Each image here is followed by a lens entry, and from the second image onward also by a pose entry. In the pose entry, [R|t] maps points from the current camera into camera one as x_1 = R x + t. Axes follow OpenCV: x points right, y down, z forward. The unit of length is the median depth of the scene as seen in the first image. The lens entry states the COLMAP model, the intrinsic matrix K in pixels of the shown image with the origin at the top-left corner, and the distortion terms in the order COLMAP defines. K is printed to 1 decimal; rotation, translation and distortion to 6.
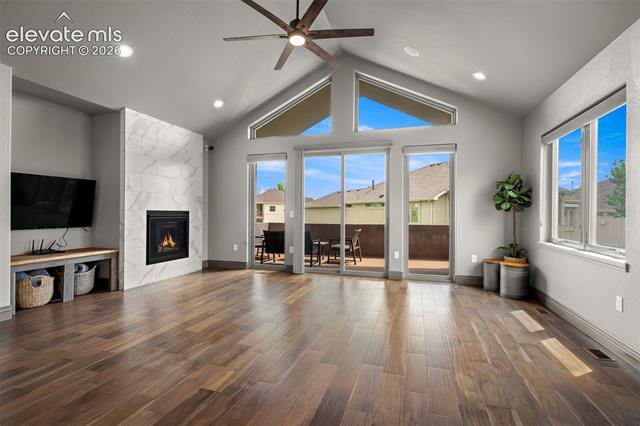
lens RADIAL K [[312.7, 0, 315.8], [0, 312.7, 208.6], [0, 0, 1]] dist [0.002648, -0.000171]
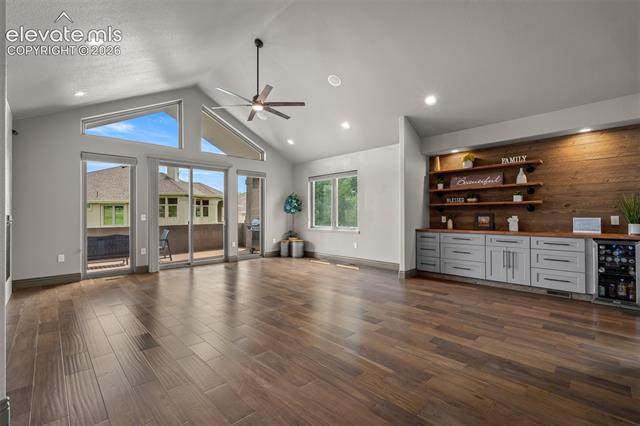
lens RADIAL K [[286.0, 0, 321.1], [0, 286.0, 212.6], [0, 0, 1]] dist [-0.001298, -0.000244]
pose [[0.466576, -0.001658, 0.884479, -0.789358], [-0.001934, 0.999994, 0.002894, -0.003024], [-0.884479, -0.003061, 0.466570, 0.031735]]
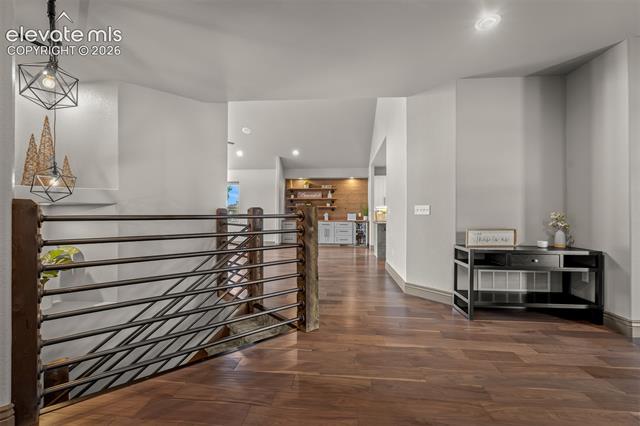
lens RADIAL K [[286.0, 0, 317.7], [0, 286.0, 214.7], [0, 0, 1]] dist [-0.001298, -0.000244]
pose [[-0.226816, 0.004612, 0.973927, -1.609213], [-0.014495, 0.999862, -0.008111, 0.039616], [-0.973830, -0.015956, -0.226718, 0.429312]]
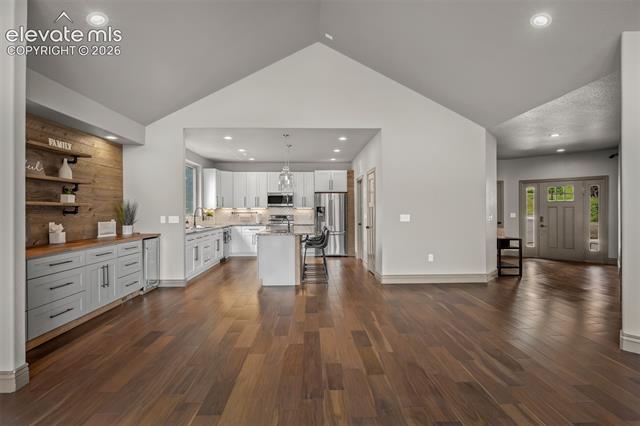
lens RADIAL K [[326.7, 0, 319.7], [0, 326.7, 214.2], [0, 0, 1]] dist [0.004268, 0.000444]
pose [[-0.944247, 0.001772, -0.329232, 0.033180], [0.001517, 0.999998, 0.001030, -0.009595], [0.329234, 0.000473, -0.944248, 0.864198]]
